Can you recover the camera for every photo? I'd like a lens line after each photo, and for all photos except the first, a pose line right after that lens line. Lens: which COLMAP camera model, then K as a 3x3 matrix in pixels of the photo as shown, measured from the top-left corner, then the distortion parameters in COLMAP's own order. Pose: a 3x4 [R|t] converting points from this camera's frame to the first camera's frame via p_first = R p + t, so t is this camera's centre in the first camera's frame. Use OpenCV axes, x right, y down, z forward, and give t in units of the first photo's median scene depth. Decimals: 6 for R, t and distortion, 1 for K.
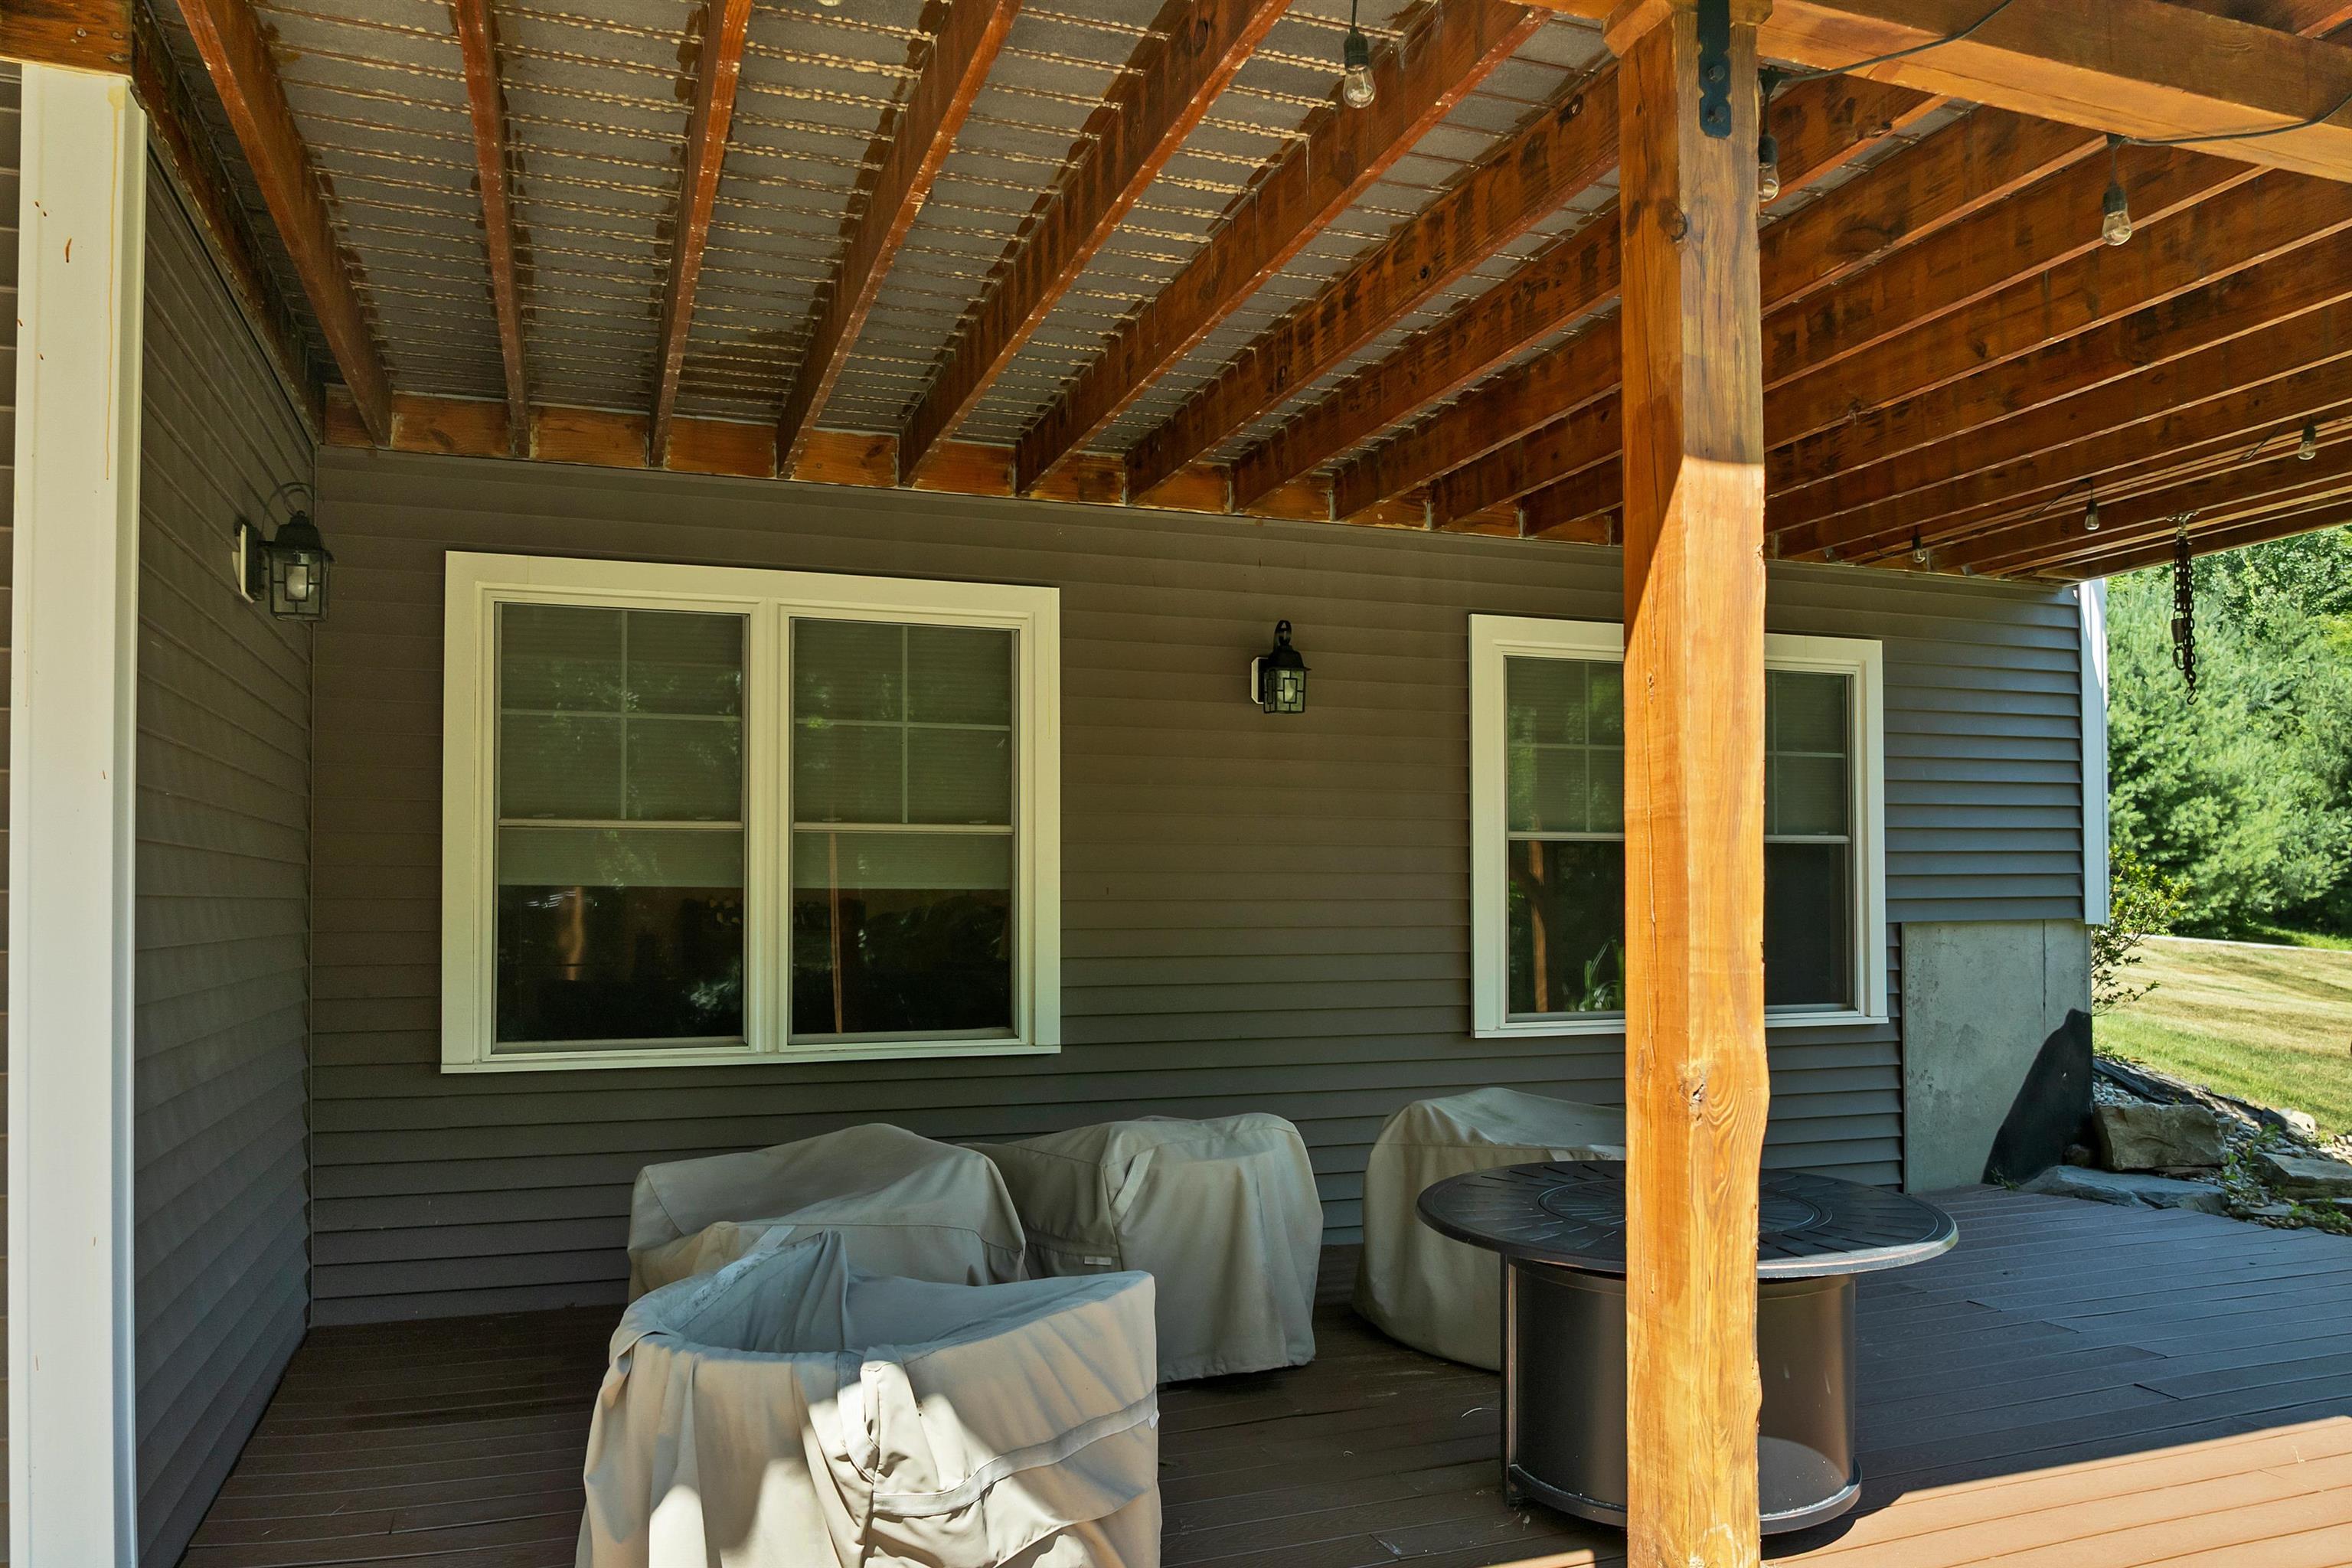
lens RADIAL K [[1685.6, 0, 1178.1], [0, 1685.6, 788.0], [0, 0, 1]] dist [-0.008793, -0.001074]
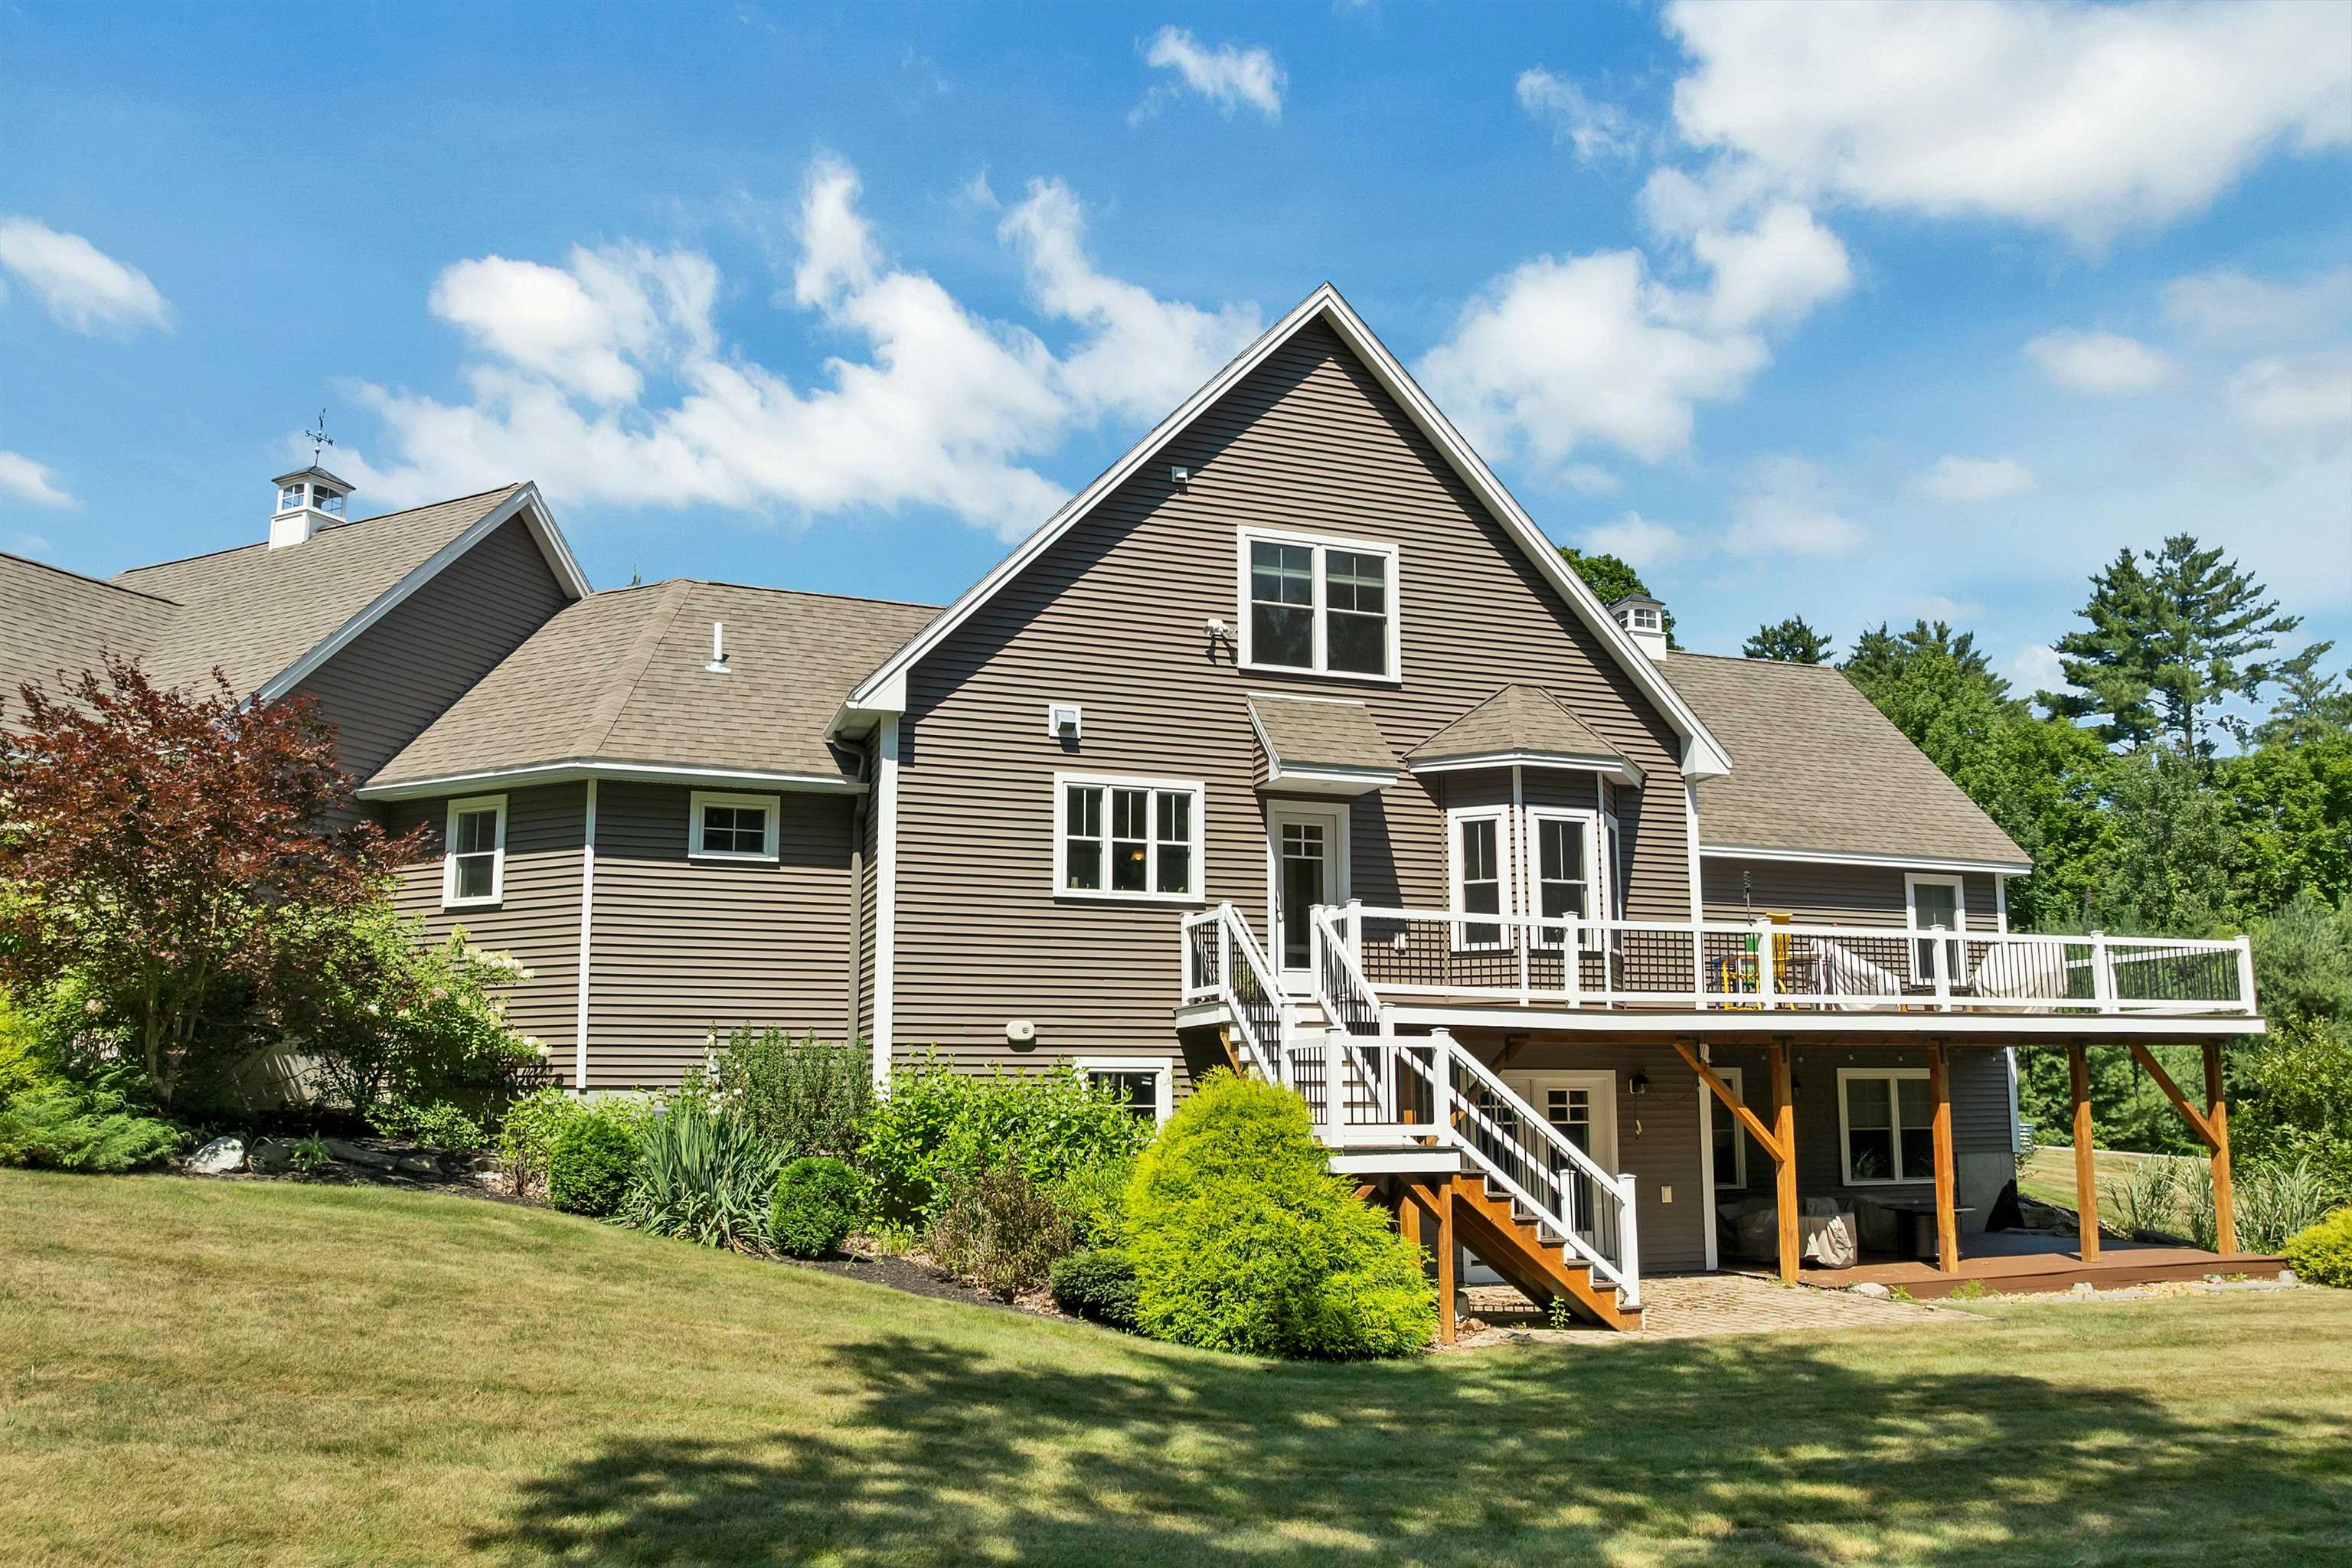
lens RADIAL K [[1685.6, 0, 1173.5], [0, 1685.6, 792.1], [0, 0, 1]] dist [-0.008793, -0.001074]
pose [[0.999984, -0.004777, -0.003094, -0.405244], [0.004375, 0.992867, -0.119144, -0.087403], [0.003641, 0.119128, 0.992872, -0.877322]]
